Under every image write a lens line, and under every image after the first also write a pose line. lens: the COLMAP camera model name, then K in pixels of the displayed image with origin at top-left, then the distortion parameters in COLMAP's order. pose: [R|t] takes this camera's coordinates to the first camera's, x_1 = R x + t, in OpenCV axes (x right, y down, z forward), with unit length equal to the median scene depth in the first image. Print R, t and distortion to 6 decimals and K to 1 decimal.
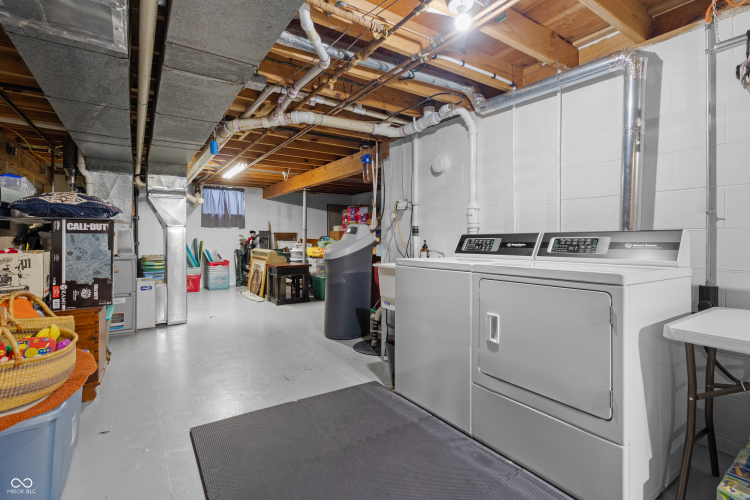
lens RADIAL K [[354.5, 0, 367.4], [0, 354.5, 237.2], [0, 0, 1]] dist [-0.000361, -0.000298]
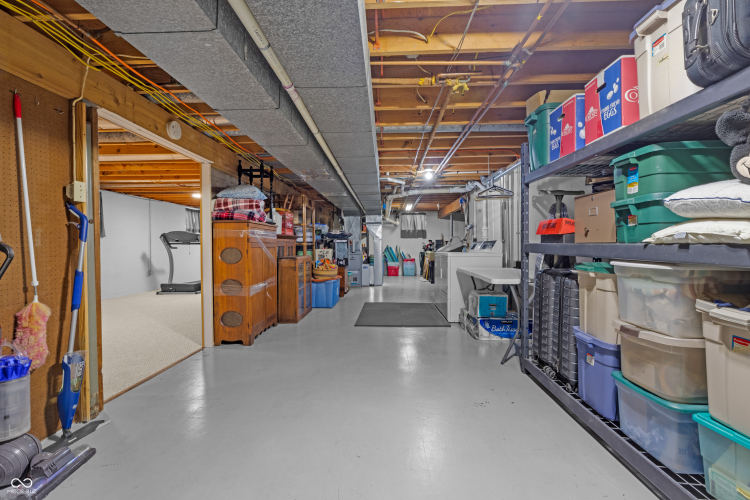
lens RADIAL K [[354.5, 0, 374.4], [0, 354.5, 249.7], [0, 0, 1]] dist [-0.000361, -0.000298]
pose [[0.819485, -0.001683, -0.573098, 0.597904], [0.010051, 0.999884, 0.011436, 0.006872], [0.573012, -0.015132, 0.819407, -0.674827]]
